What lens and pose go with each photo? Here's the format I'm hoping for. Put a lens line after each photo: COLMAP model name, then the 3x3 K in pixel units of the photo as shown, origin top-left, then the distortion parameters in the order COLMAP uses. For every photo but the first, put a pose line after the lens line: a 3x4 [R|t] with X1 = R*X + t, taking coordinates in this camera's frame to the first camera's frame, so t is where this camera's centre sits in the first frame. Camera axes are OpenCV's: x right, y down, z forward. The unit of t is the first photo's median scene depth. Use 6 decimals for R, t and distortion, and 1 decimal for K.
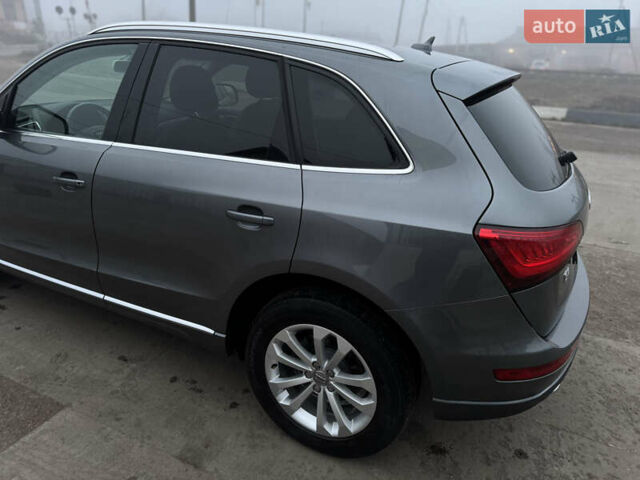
lens RADIAL K [[451.1, 0, 311.6], [0, 451.1, 241.5], [0, 0, 1]] dist [0.064213, -0.066398]
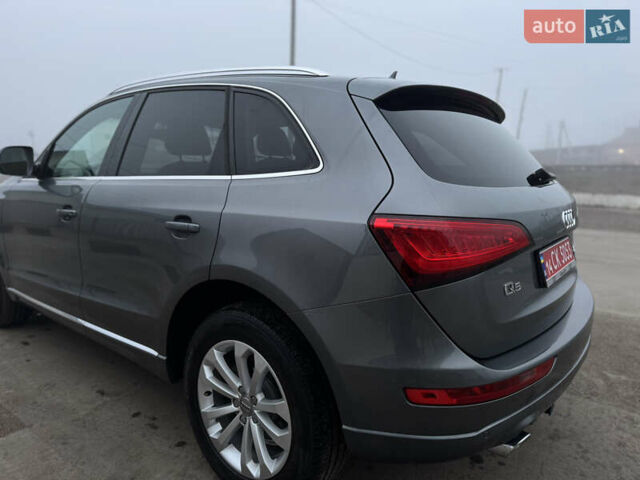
lens RADIAL K [[450.7, 0, 320.0], [0, 450.7, 240.0], [0, 0, 1]] dist [0.041904, -0.048032]
pose [[0.977548, 0.001237, -0.210709, 0.347909], [-0.049508, 0.973338, -0.223968, 0.171107], [0.204814, 0.229371, 0.951546, 0.093744]]
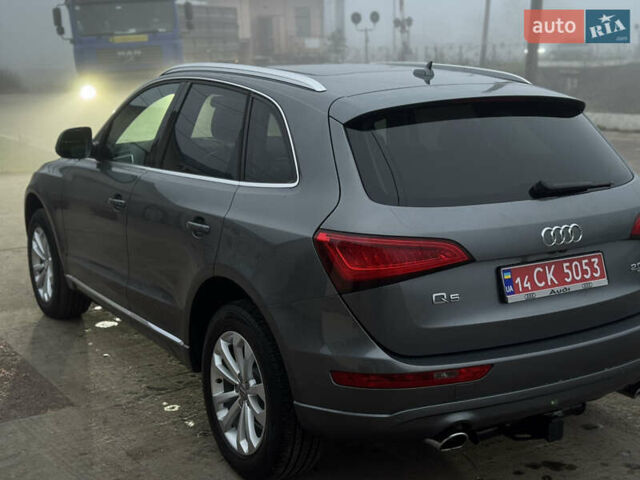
lens RADIAL K [[887.9, 0, 316.0], [0, 887.9, 237.9], [0, 0, 1]] dist [0.136521, -0.129877]
pose [[0.850771, 0.047923, -0.523346, 1.155988], [-0.151888, 0.975758, -0.157564, 0.252342], [0.503108, 0.213541, 0.837426, -0.635042]]
